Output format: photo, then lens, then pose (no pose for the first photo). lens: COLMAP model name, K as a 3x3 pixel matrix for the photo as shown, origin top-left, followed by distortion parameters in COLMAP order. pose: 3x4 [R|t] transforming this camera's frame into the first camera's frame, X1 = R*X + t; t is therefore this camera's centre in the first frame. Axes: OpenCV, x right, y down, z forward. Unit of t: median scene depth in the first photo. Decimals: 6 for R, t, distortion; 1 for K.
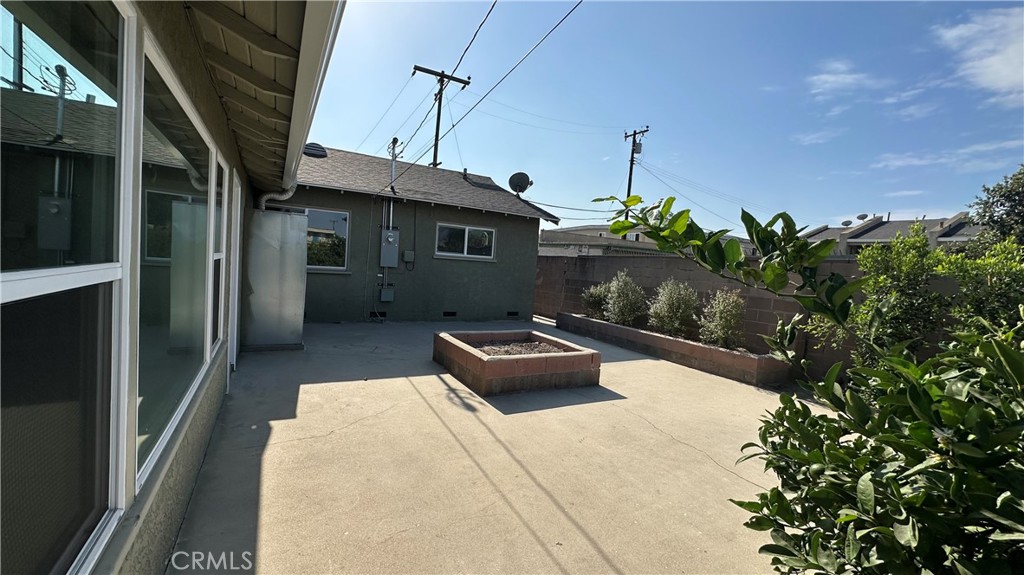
lens RADIAL K [[409.6, 0, 511.1], [0, 409.6, 286.4], [0, 0, 1]] dist [-0.003216, 0.000574]
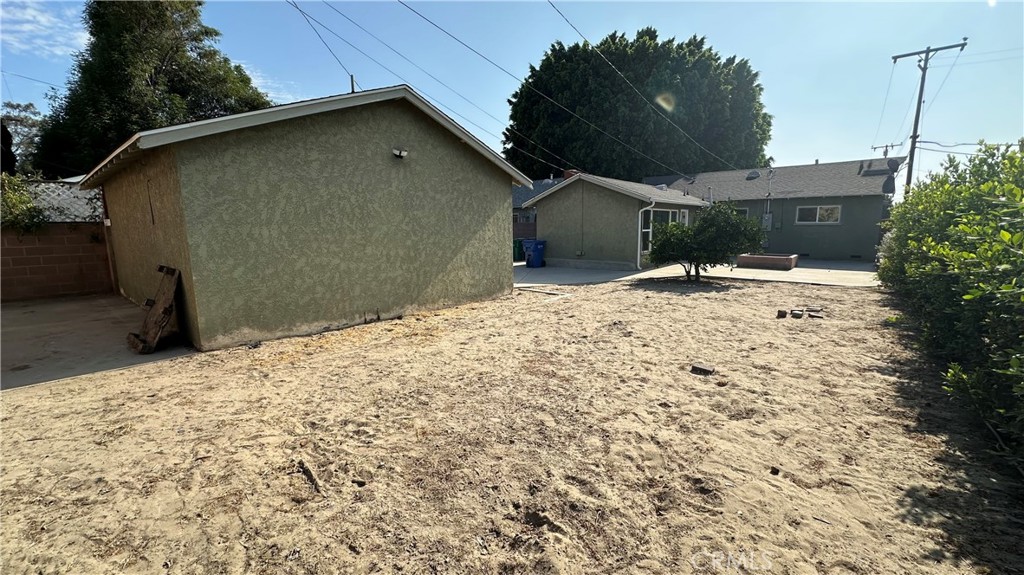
lens RADIAL K [[409.6, 0, 511.1], [0, 409.6, 286.4], [0, 0, 1]] dist [-0.003216, 0.000574]
pose [[0.335703, 0.068079, -0.939505, 1.185473], [-0.020359, 0.997676, 0.065020, 0.118981], [0.941748, -0.002700, 0.336308, -0.900401]]
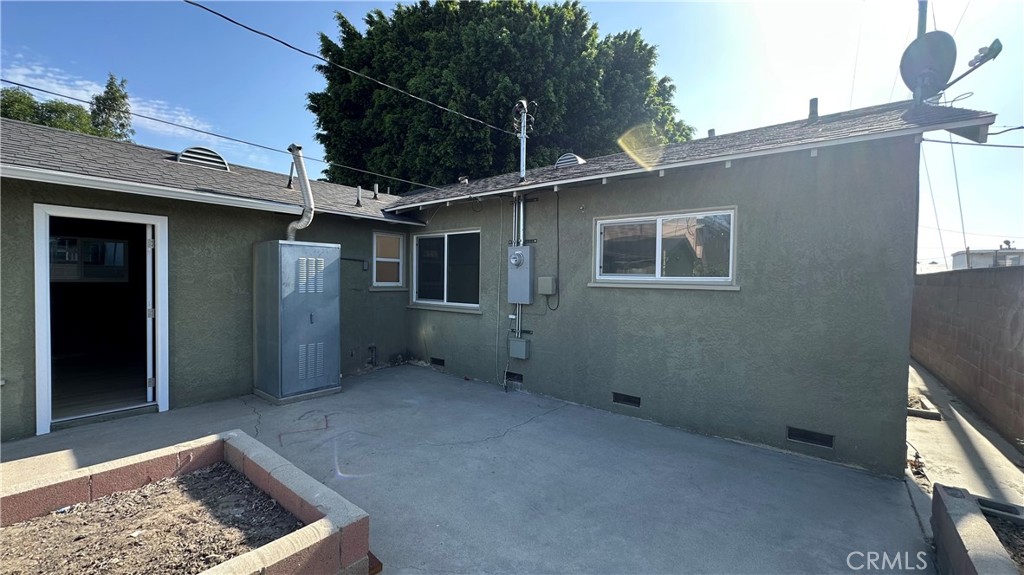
lens RADIAL K [[409.6, 0, 511.1], [0, 409.6, 286.4], [0, 0, 1]] dist [-0.003216, 0.000574]
pose [[0.369522, -0.046480, -0.928059, 0.268257], [-0.043917, 0.996759, -0.067407, -0.029219], [0.928184, 0.065666, 0.366283, 0.700235]]
